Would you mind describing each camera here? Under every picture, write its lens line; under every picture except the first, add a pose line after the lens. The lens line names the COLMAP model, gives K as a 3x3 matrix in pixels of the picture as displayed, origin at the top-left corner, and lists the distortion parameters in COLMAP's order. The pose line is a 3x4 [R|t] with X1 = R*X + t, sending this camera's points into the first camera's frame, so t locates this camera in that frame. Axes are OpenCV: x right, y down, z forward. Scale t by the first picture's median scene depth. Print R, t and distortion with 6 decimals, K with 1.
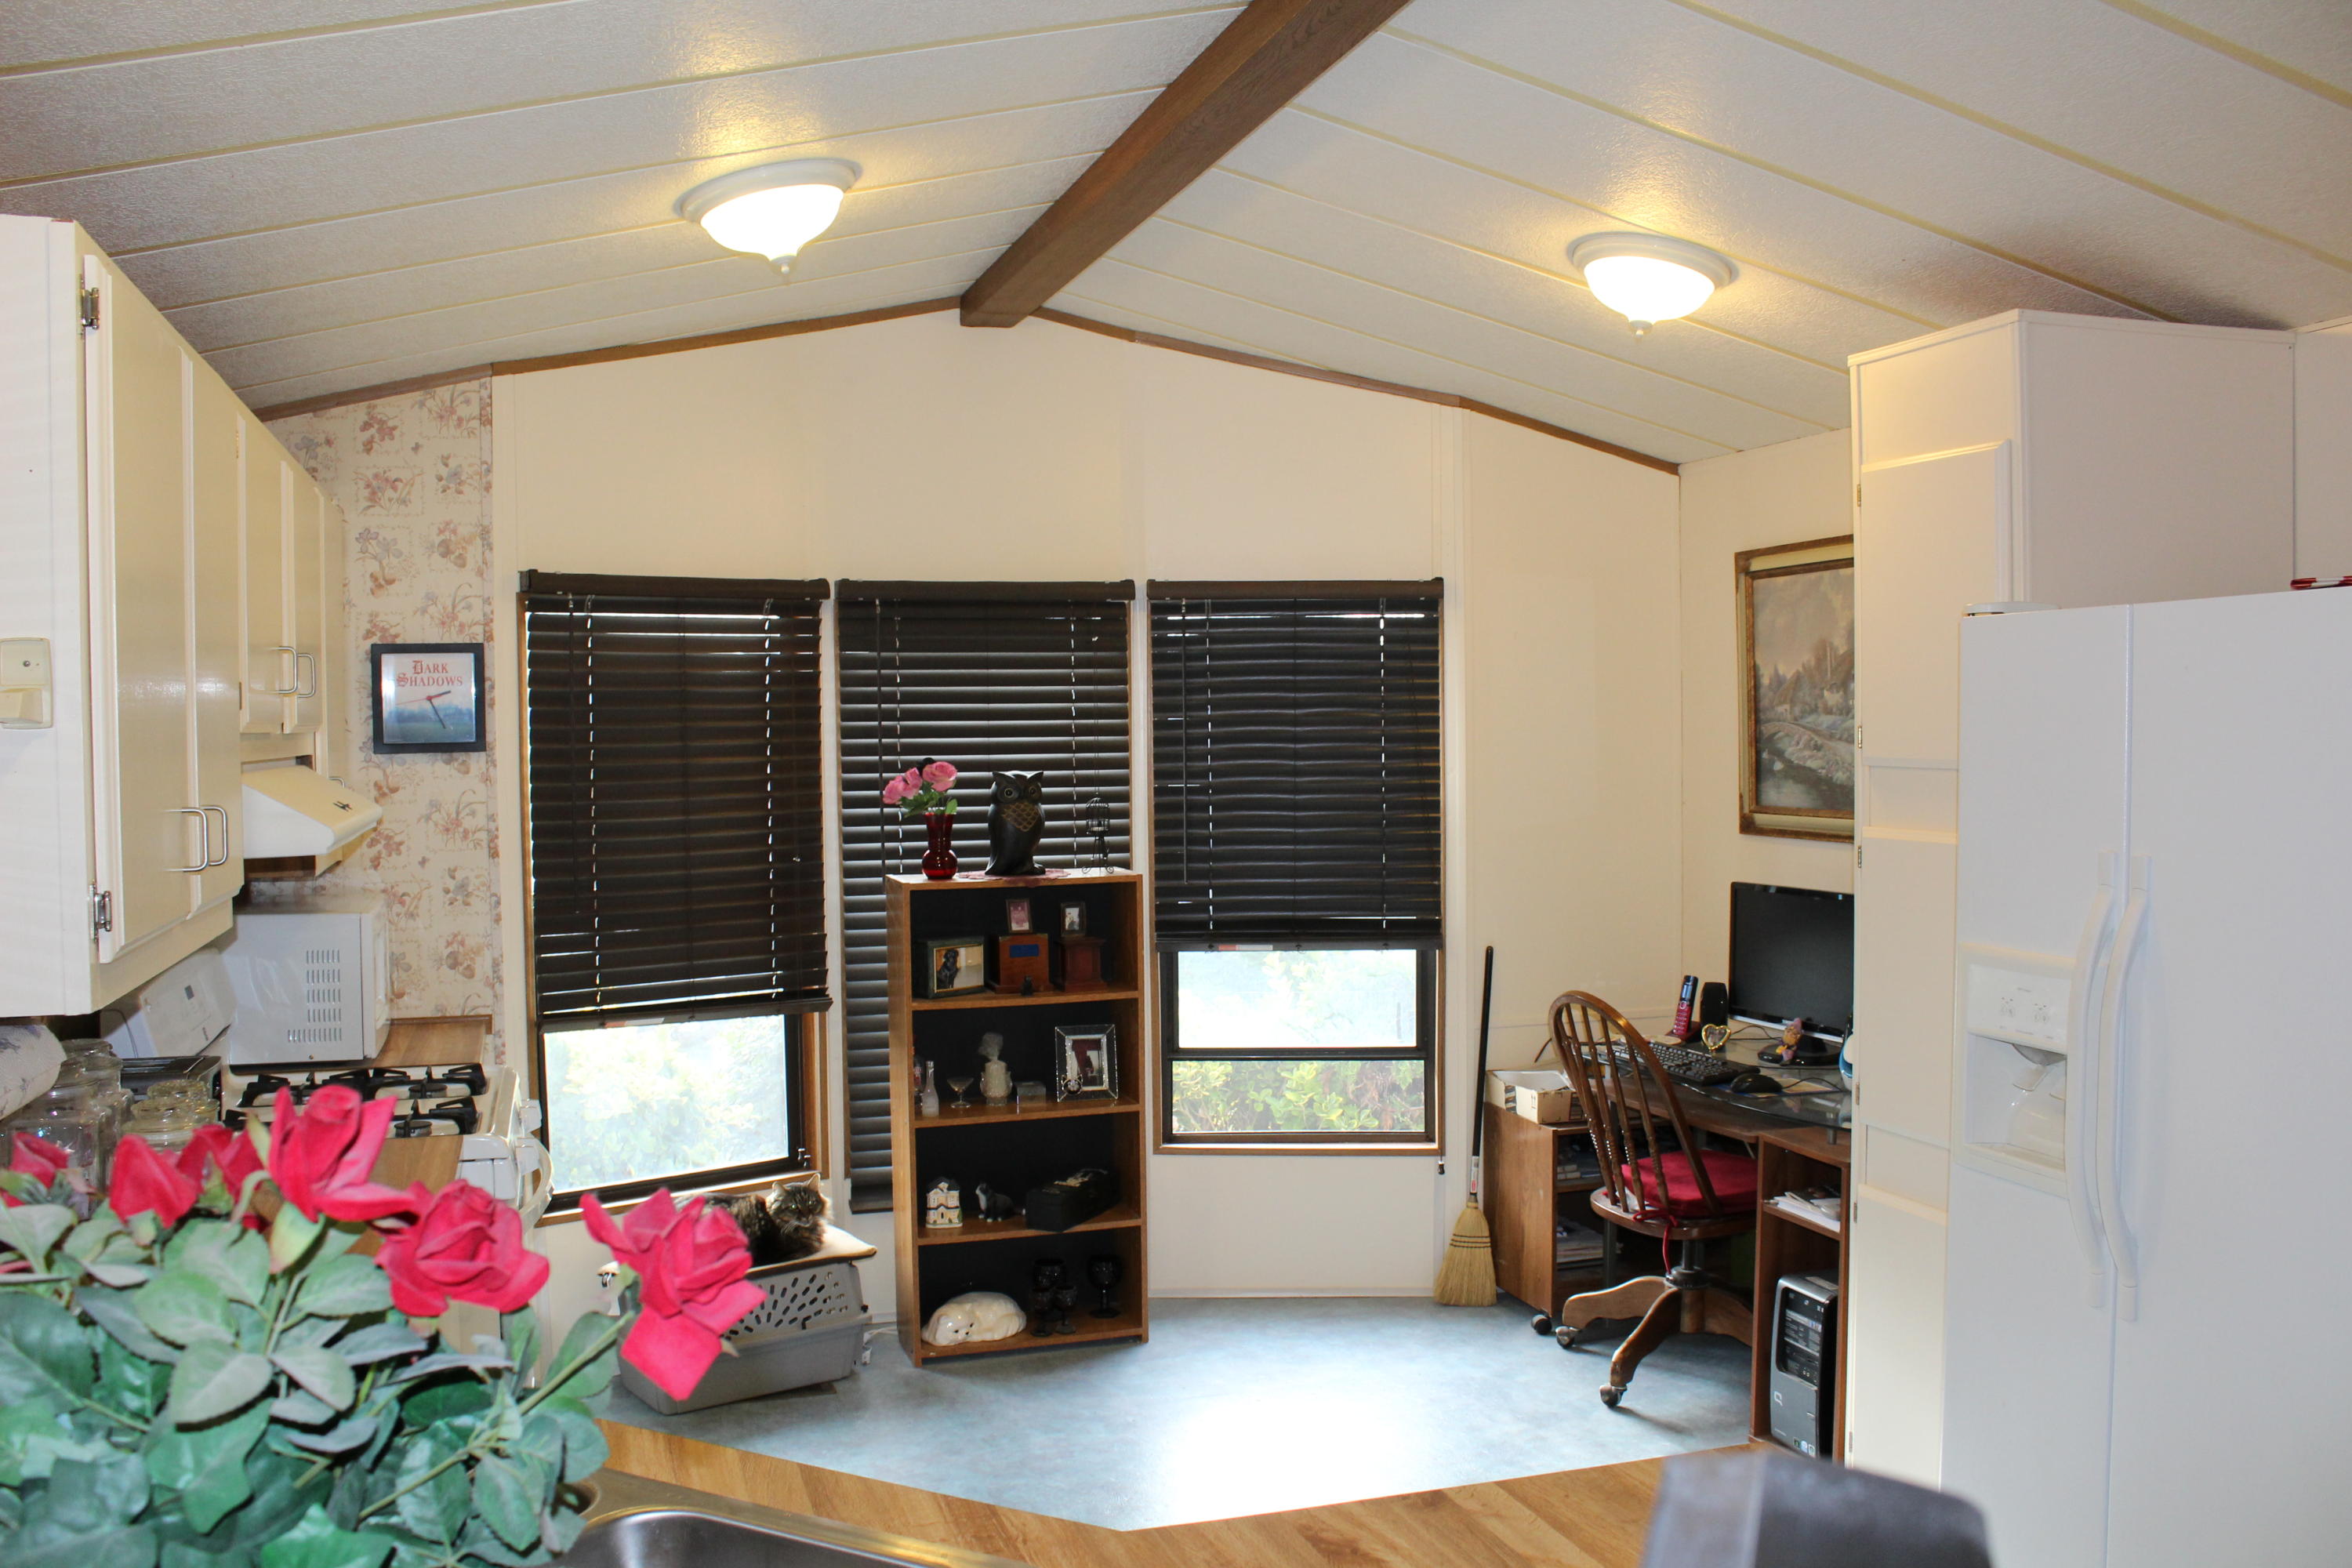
lens RADIAL K [[1973.5, 0, 1141.0], [0, 1973.5, 797.3], [0, 0, 1]] dist [-0.165569, 0.158587]
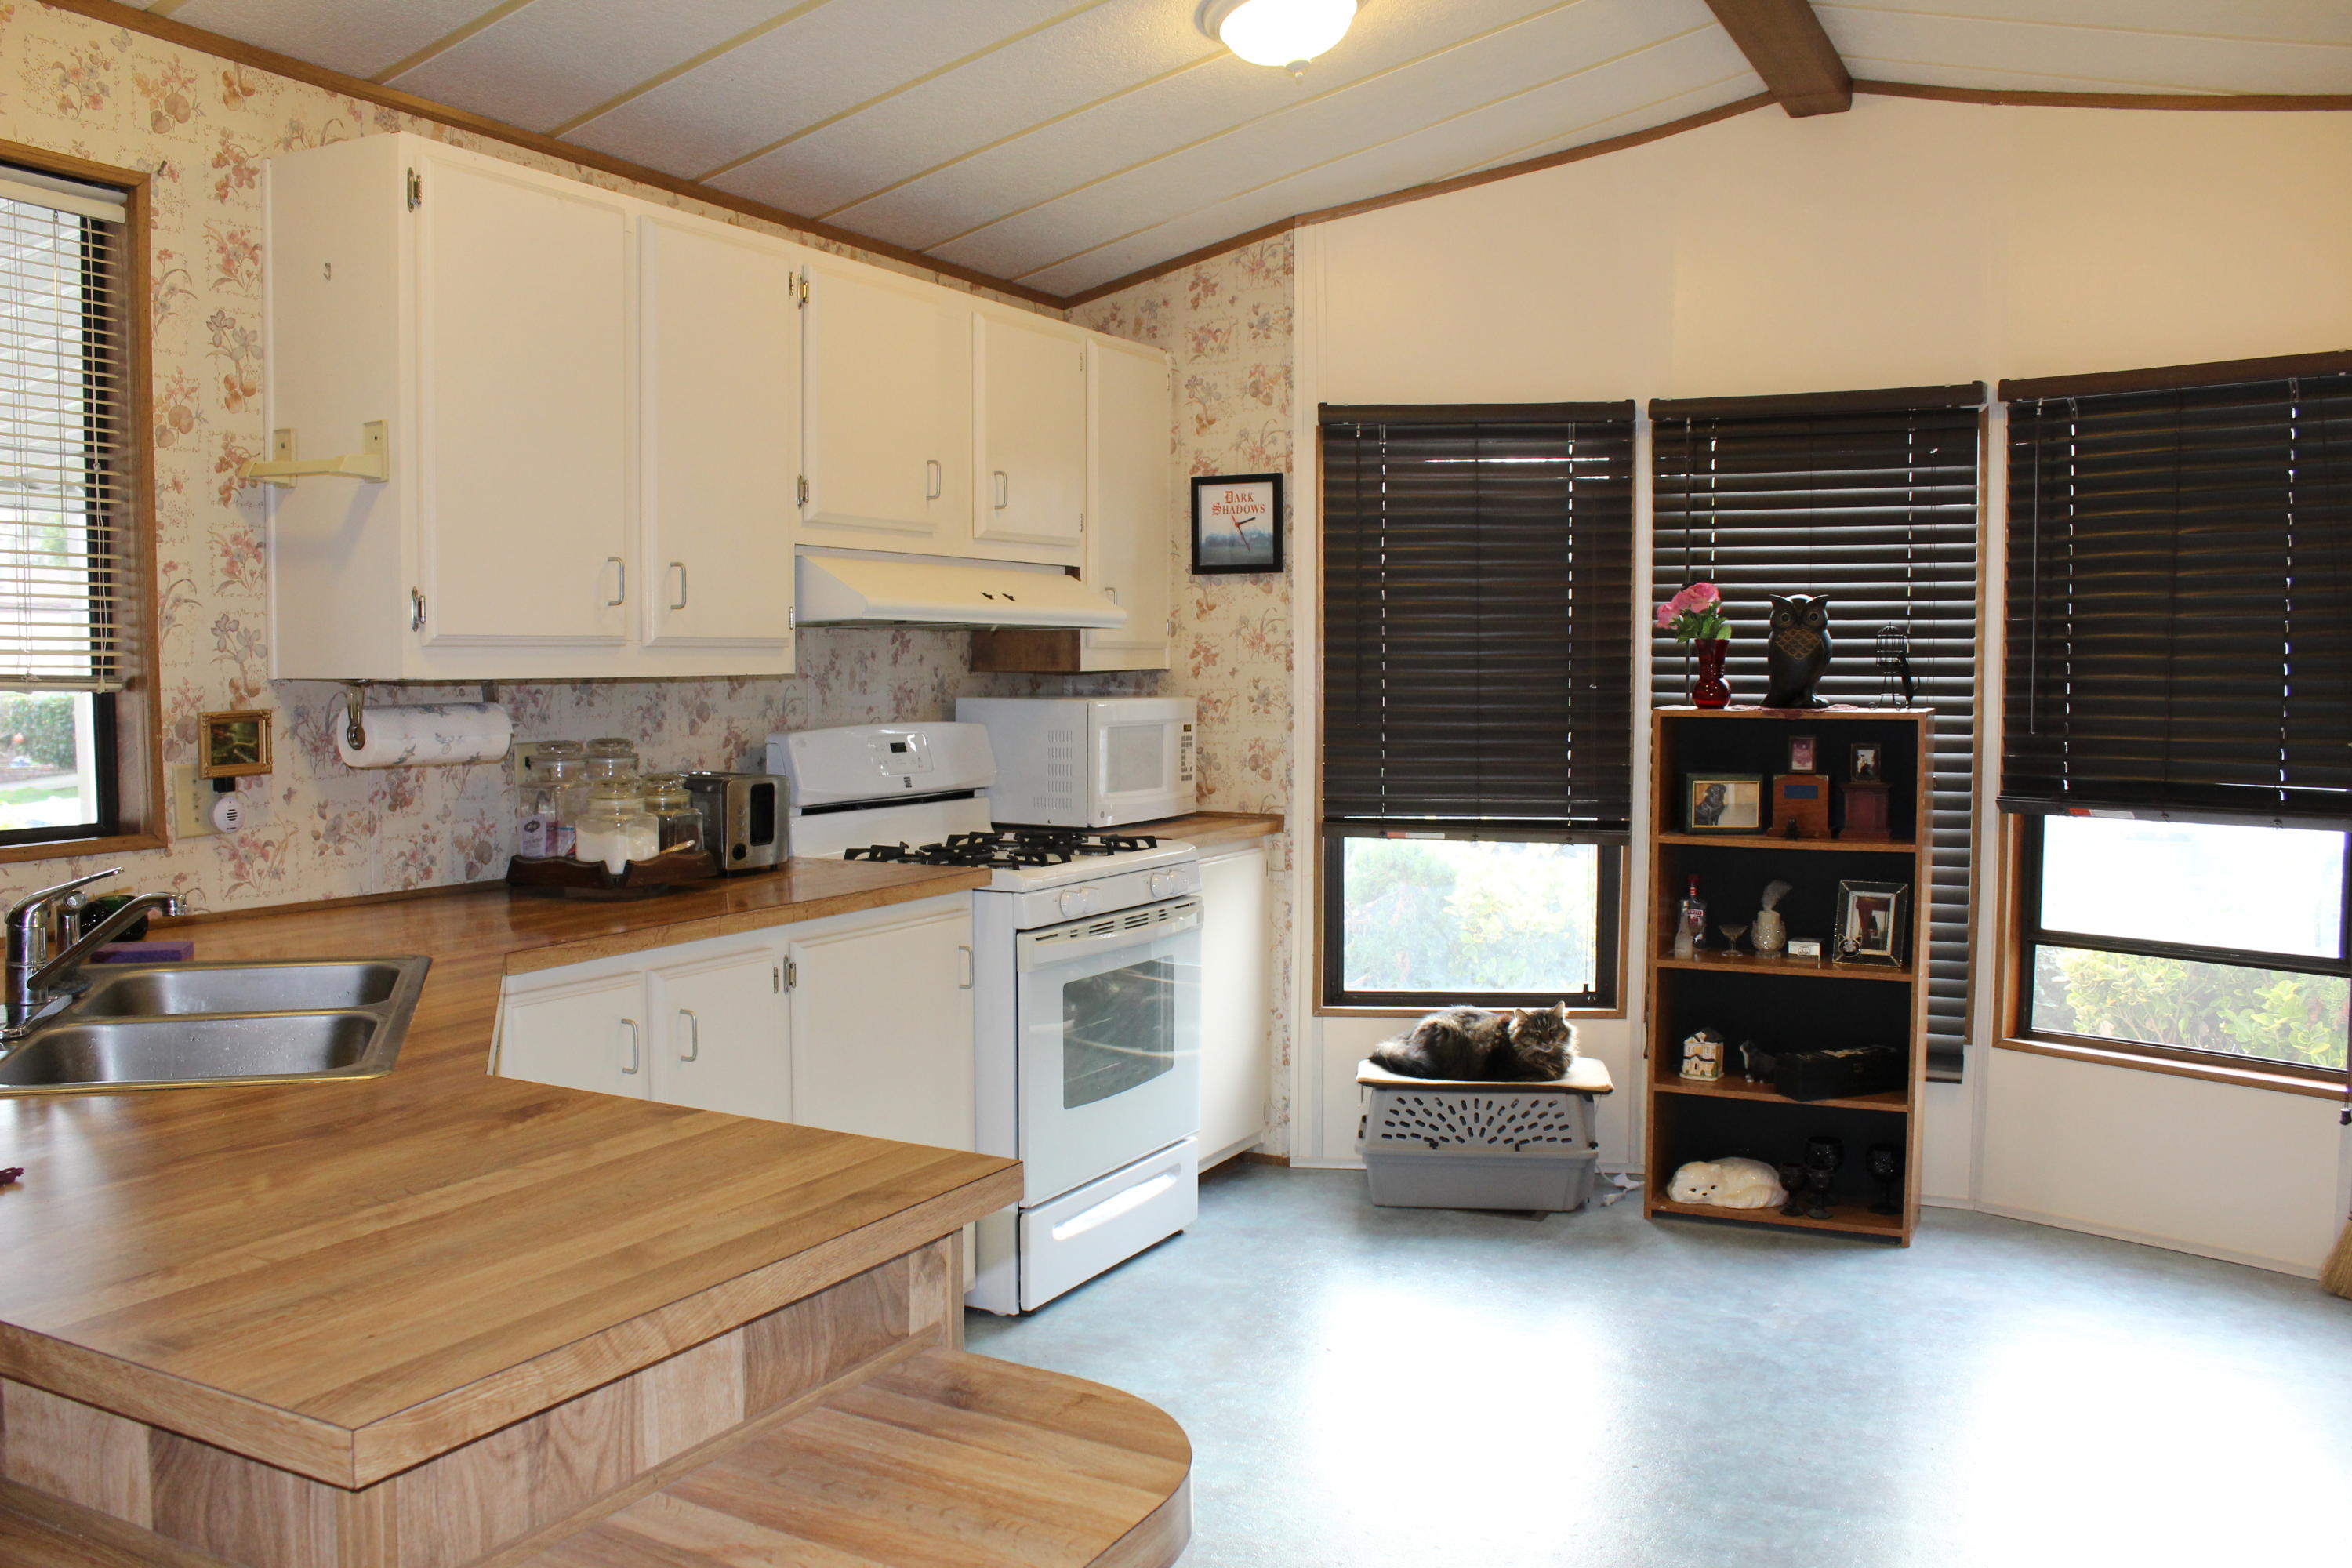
lens RADIAL K [[1973.5, 0, 1141.0], [0, 1973.5, 797.3], [0, 0, 1]] dist [-0.165569, 0.158587]
pose [[0.700617, 0.058763, -0.711114, 0.398390], [-0.034165, 0.998223, 0.048828, 0.050977], [0.712720, -0.009915, 0.701379, 0.163804]]
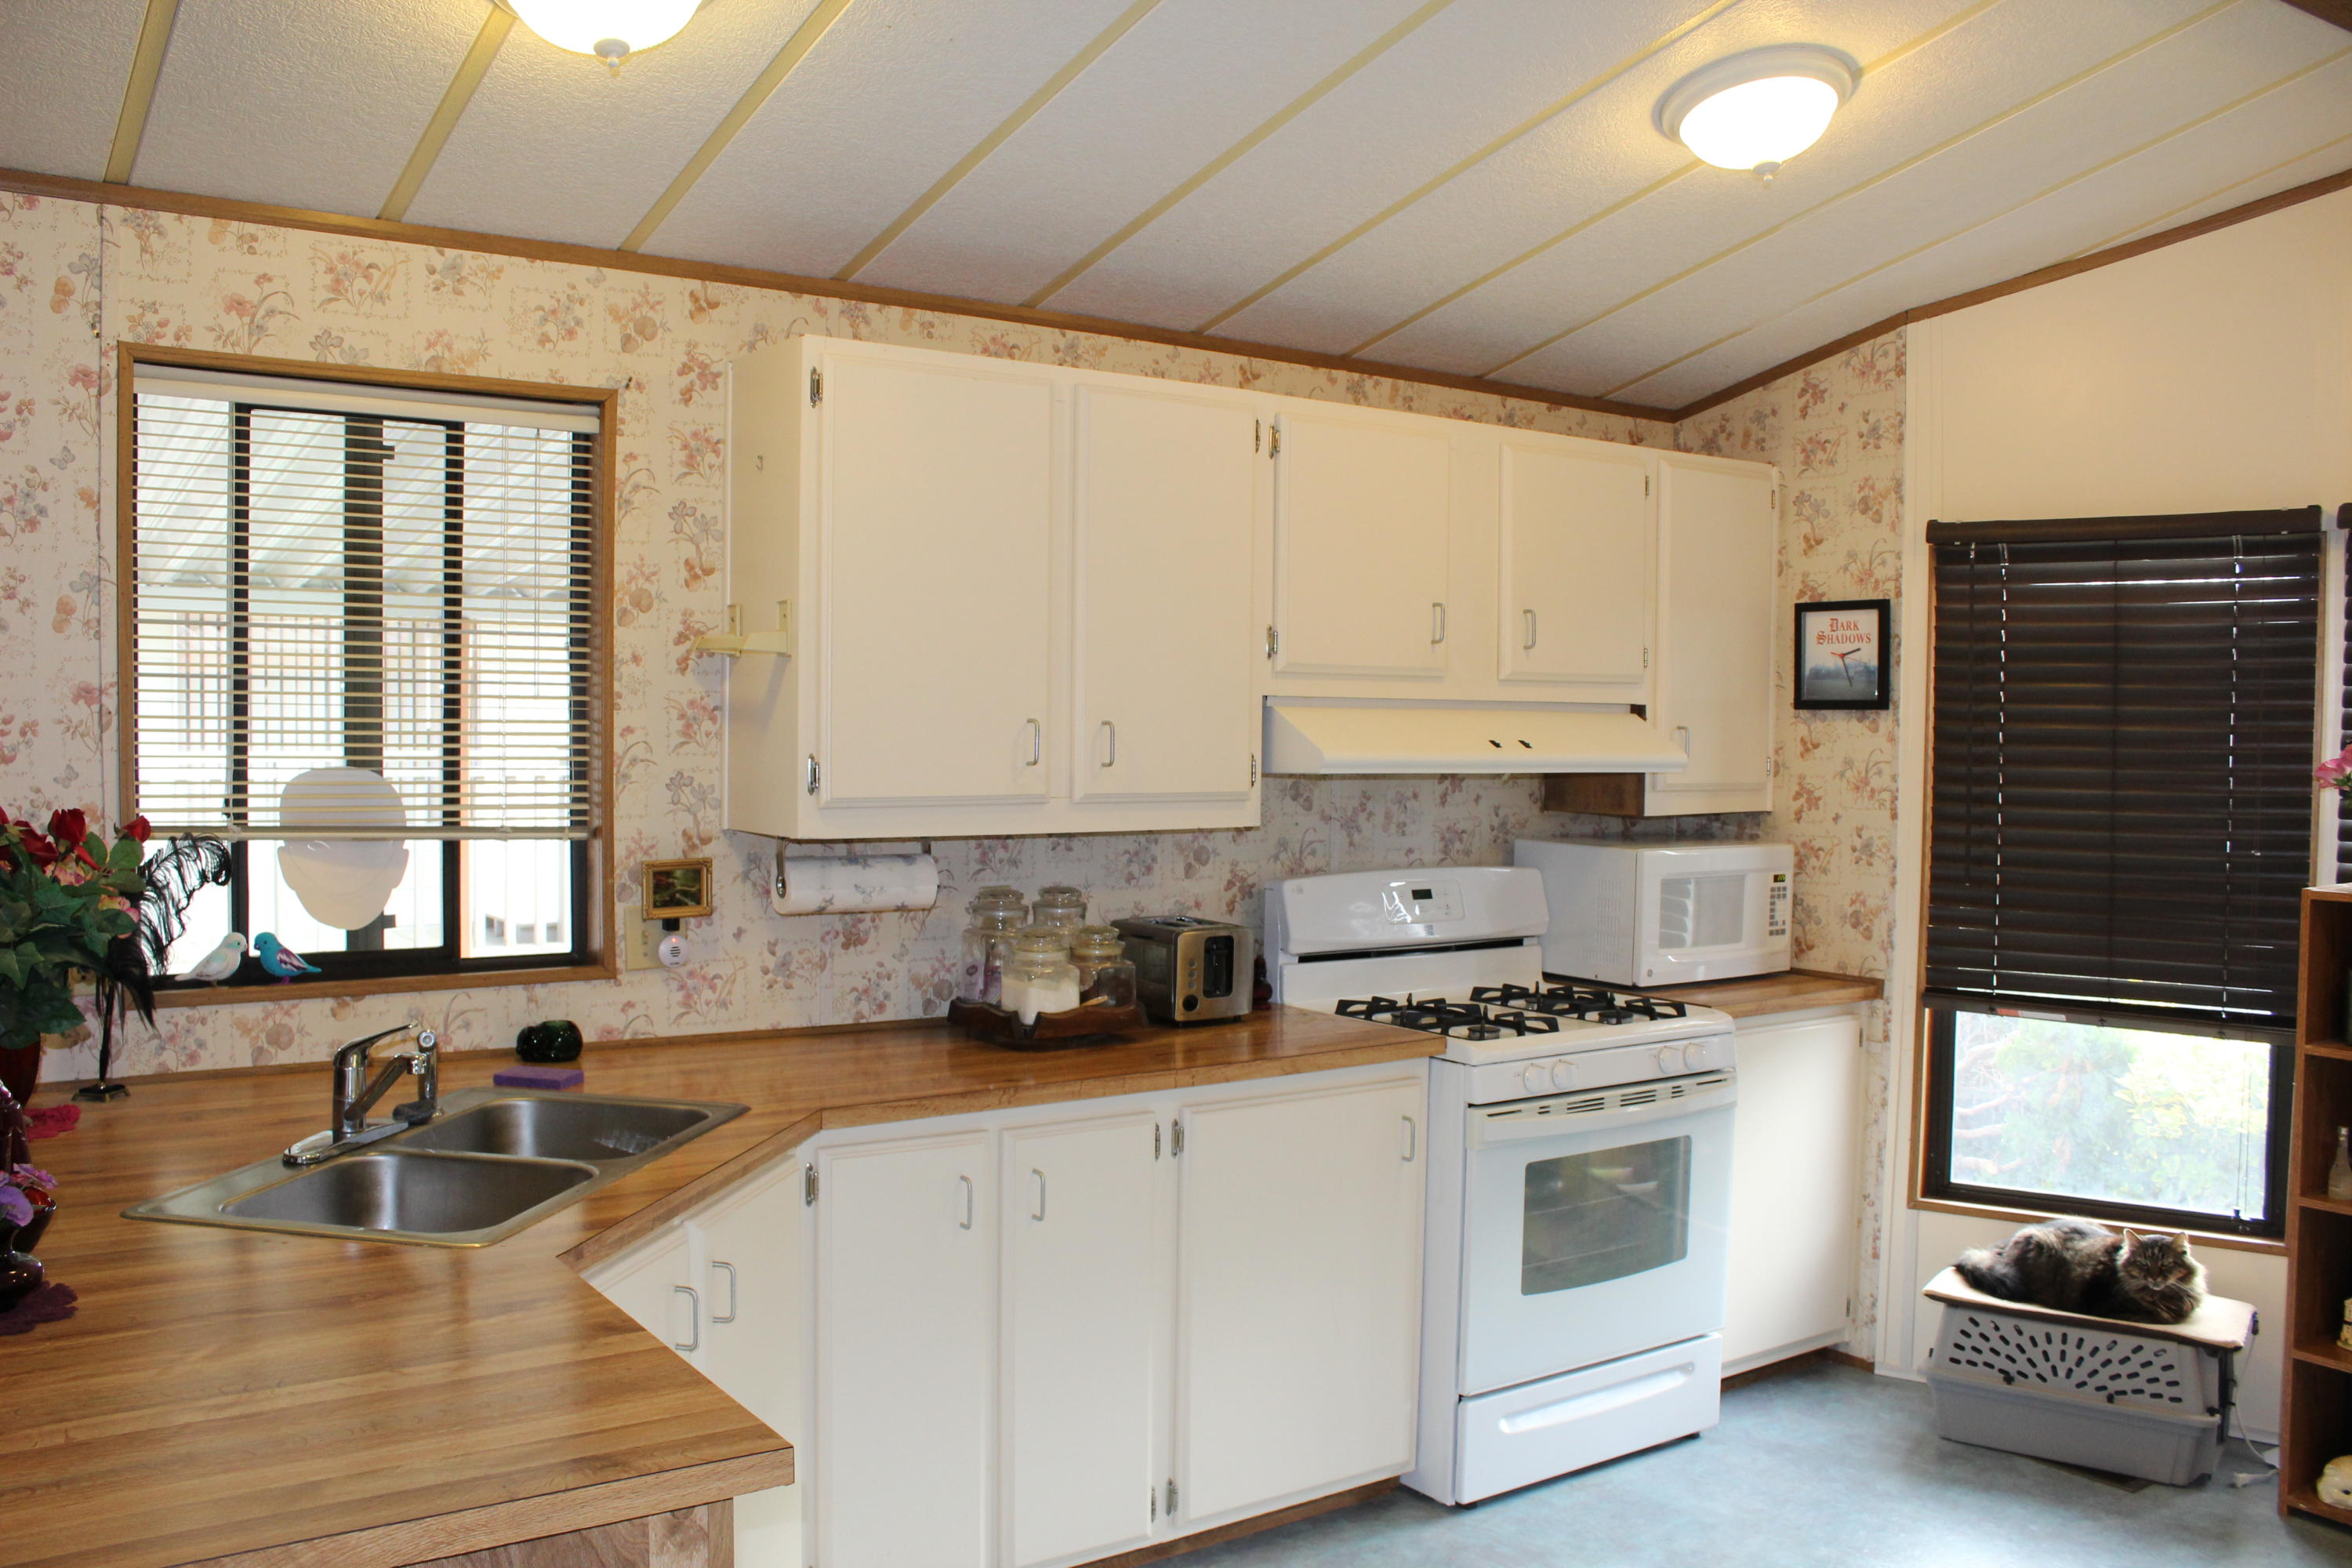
lens RADIAL K [[1973.5, 0, 1141.0], [0, 1973.5, 797.3], [0, 0, 1]] dist [-0.165569, 0.158587]
pose [[0.295921, 0.052867, -0.953748, 0.478082], [-0.051564, 0.997896, 0.039315, 0.001478], [0.953820, 0.037545, 0.298024, 0.349612]]
